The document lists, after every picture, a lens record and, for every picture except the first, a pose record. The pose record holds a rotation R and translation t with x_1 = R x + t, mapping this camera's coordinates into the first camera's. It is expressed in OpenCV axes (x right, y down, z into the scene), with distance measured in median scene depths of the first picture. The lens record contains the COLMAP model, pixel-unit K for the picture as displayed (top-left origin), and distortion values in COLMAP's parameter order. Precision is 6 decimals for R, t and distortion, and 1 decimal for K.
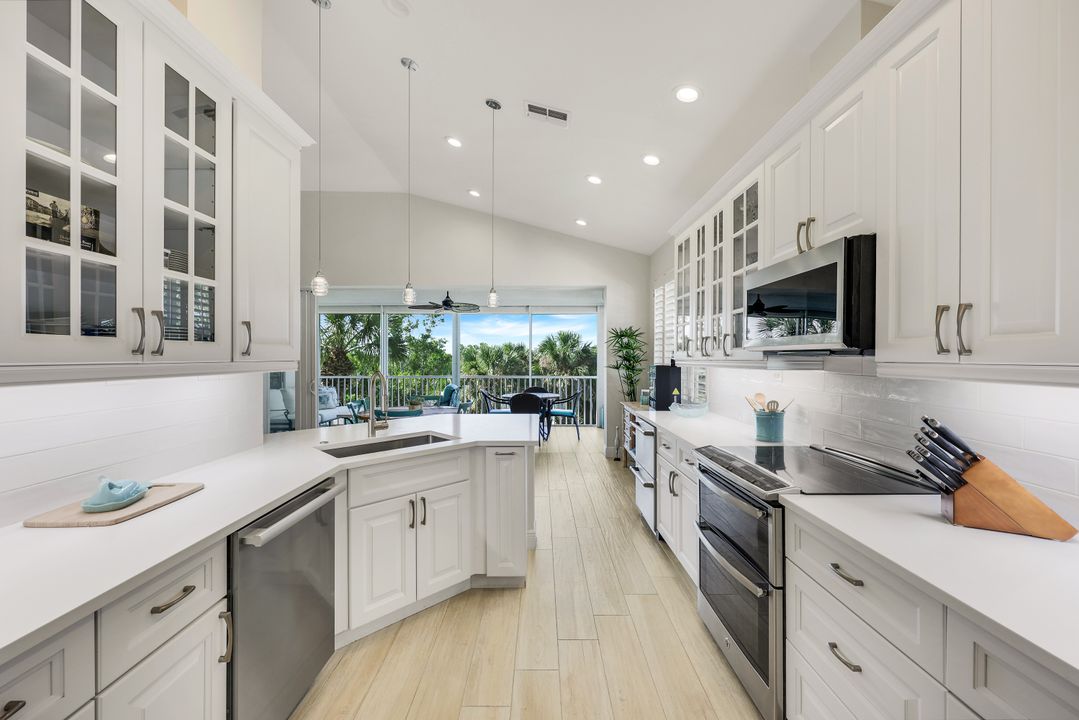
lens RADIAL K [[437.1, 0, 534.8], [0, 437.1, 358.1], [0, 0, 1]] dist [-0.001033, 0.000151]
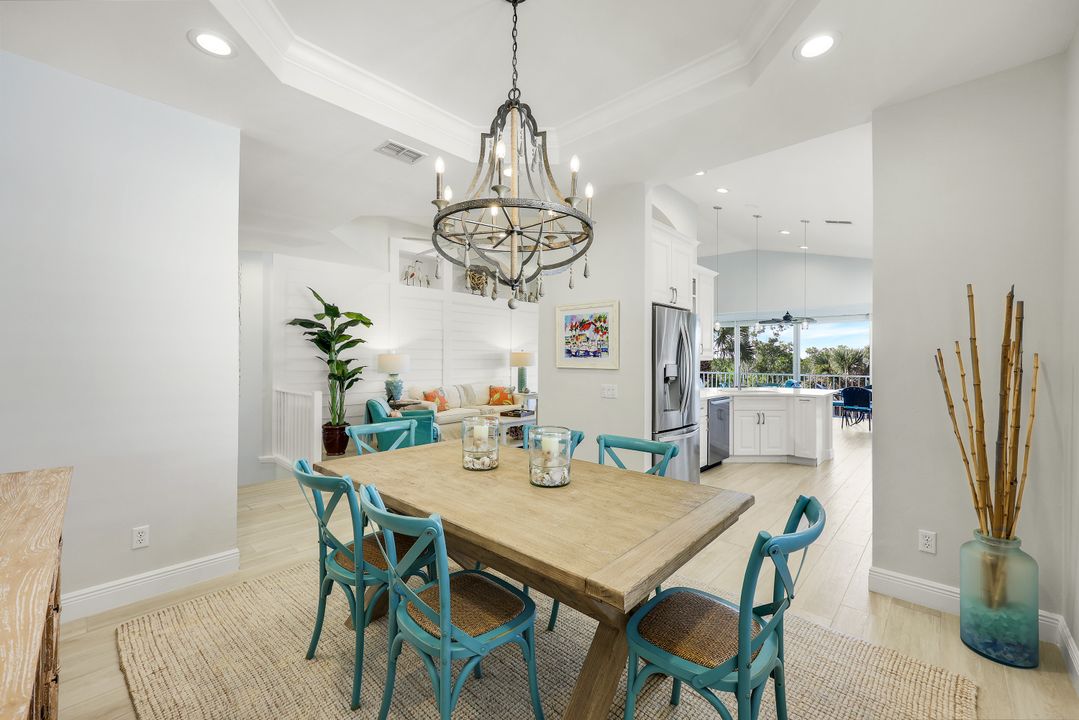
lens RADIAL K [[437.1, 0, 534.8], [0, 437.1, 358.1], [0, 0, 1]] dist [-0.001033, 0.000151]
pose [[0.733459, -0.001602, -0.679732, 0.049078], [-0.005389, 0.999952, -0.008171, 0.004348], [0.679713, 0.009656, 0.733415, -0.173786]]
